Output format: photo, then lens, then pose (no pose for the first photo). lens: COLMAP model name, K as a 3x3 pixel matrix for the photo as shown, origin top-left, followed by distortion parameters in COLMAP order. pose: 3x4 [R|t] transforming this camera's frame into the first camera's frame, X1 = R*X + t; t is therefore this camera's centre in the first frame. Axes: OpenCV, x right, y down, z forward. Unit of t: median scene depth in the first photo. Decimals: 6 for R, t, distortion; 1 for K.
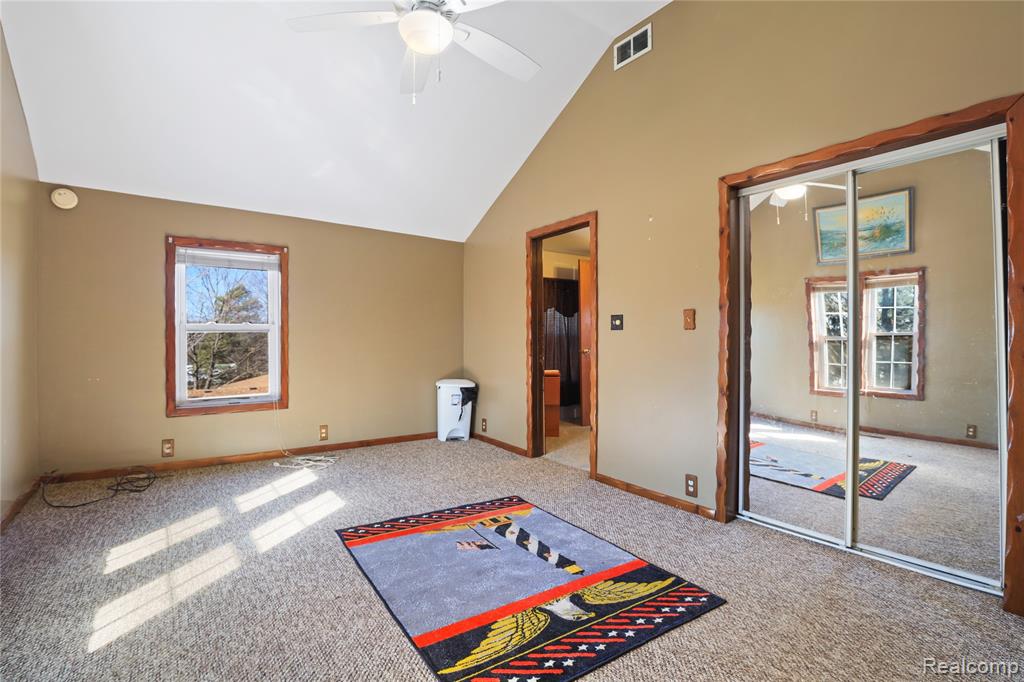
lens RADIAL K [[474.3, 0, 509.5], [0, 474.3, 338.8], [0, 0, 1]] dist [-0.031954, 0.002891]
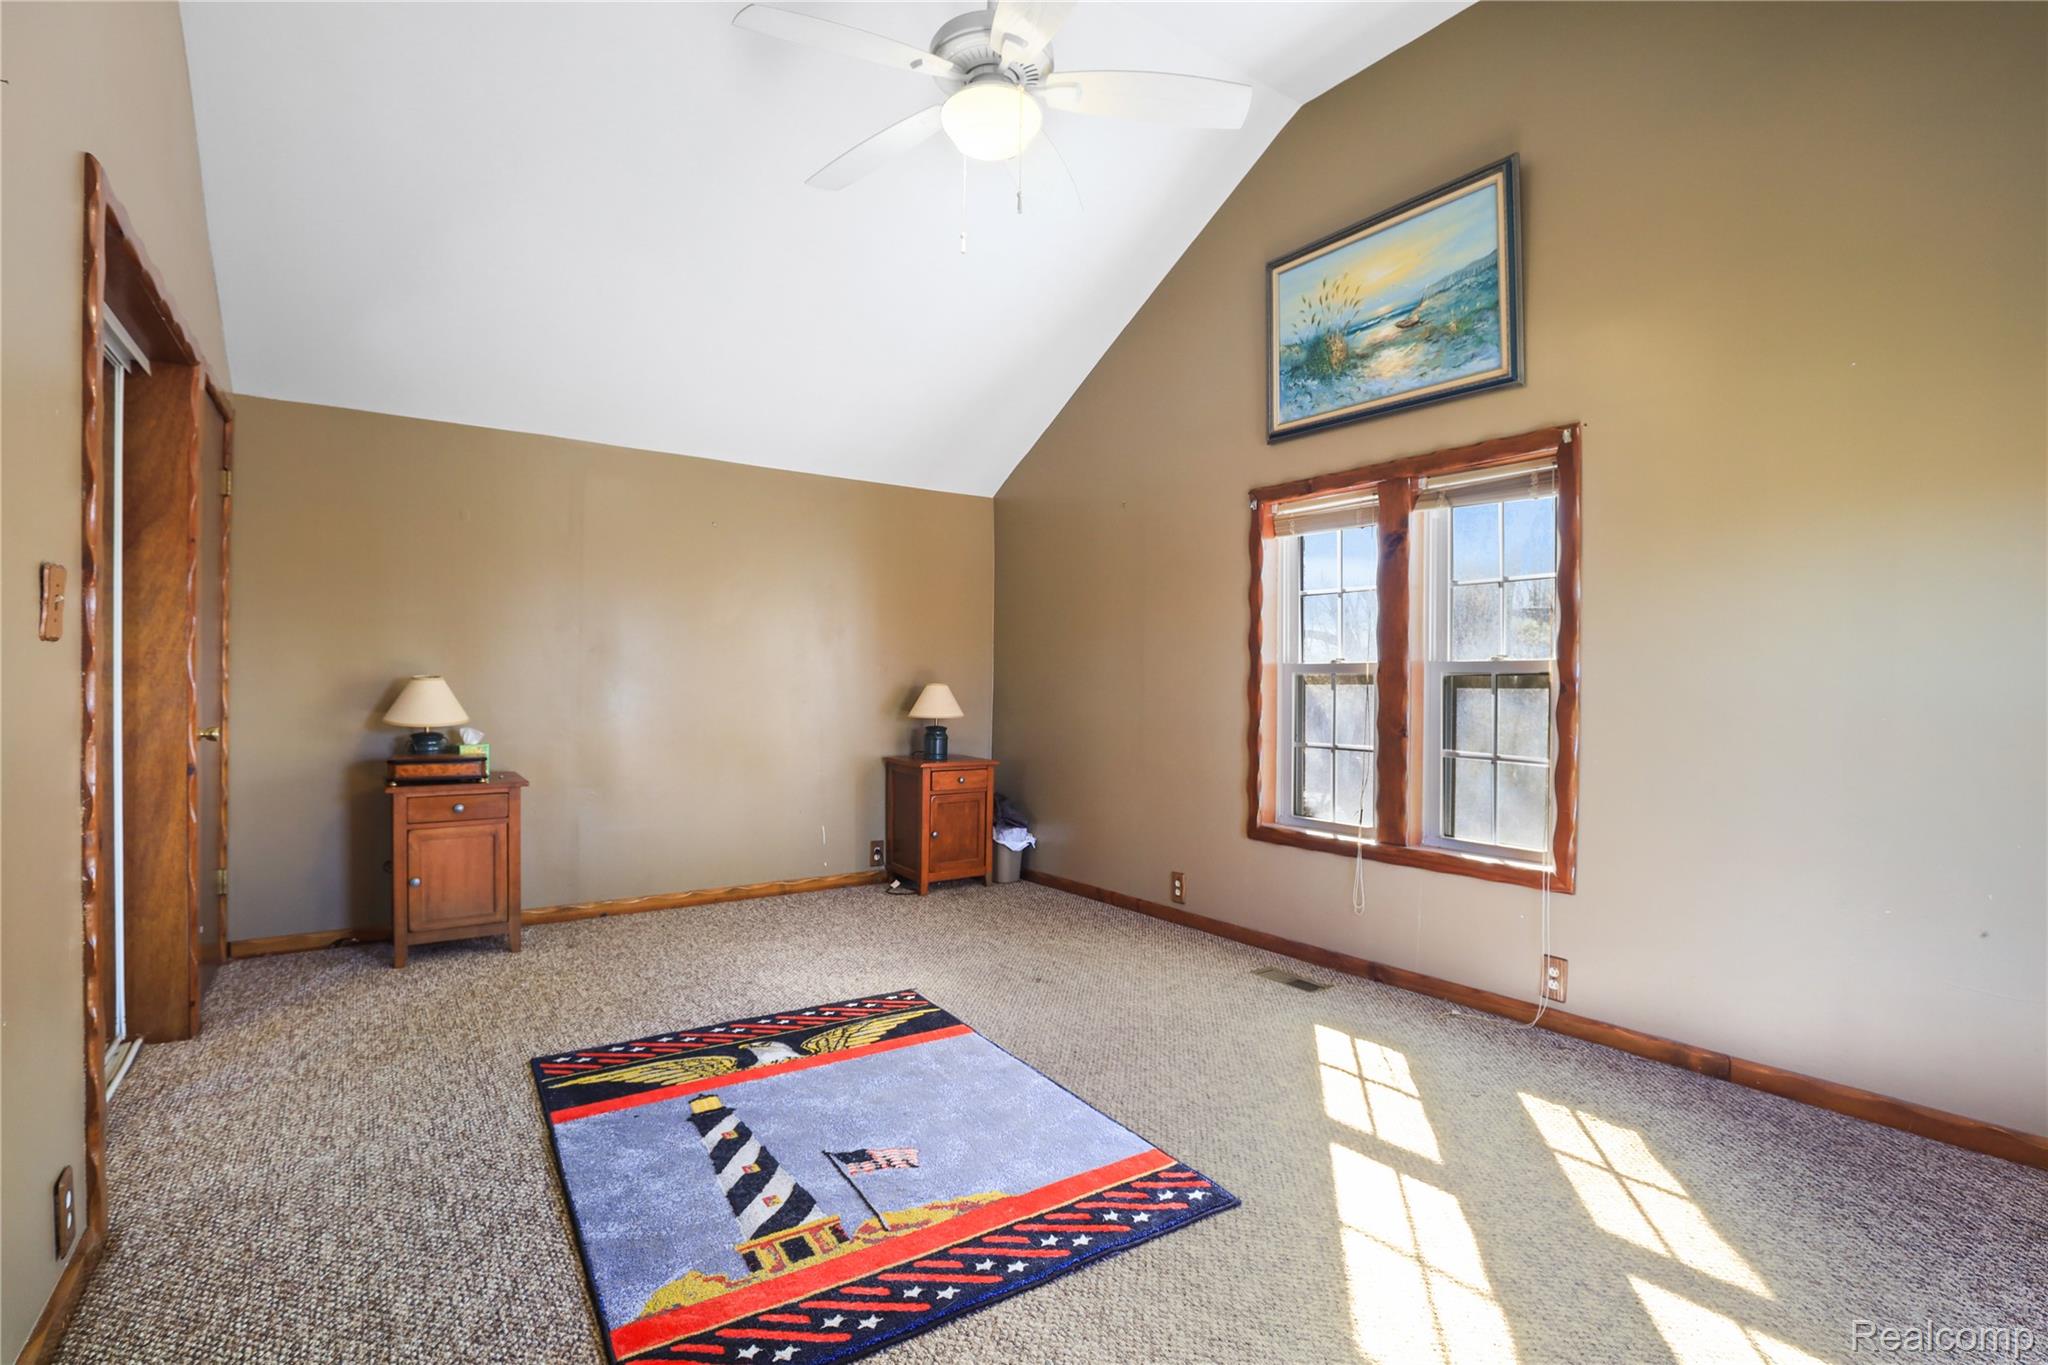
lens RADIAL K [[948.6, 0, 1026.0], [0, 948.6, 683.4], [0, 0, 1]] dist [-0.031954, 0.002891]
pose [[-0.999800, -0.014757, 0.013467, -0.227942], [-0.014704, 0.999884, 0.004024, -0.007012], [-0.013525, 0.003825, -0.999901, 1.963026]]
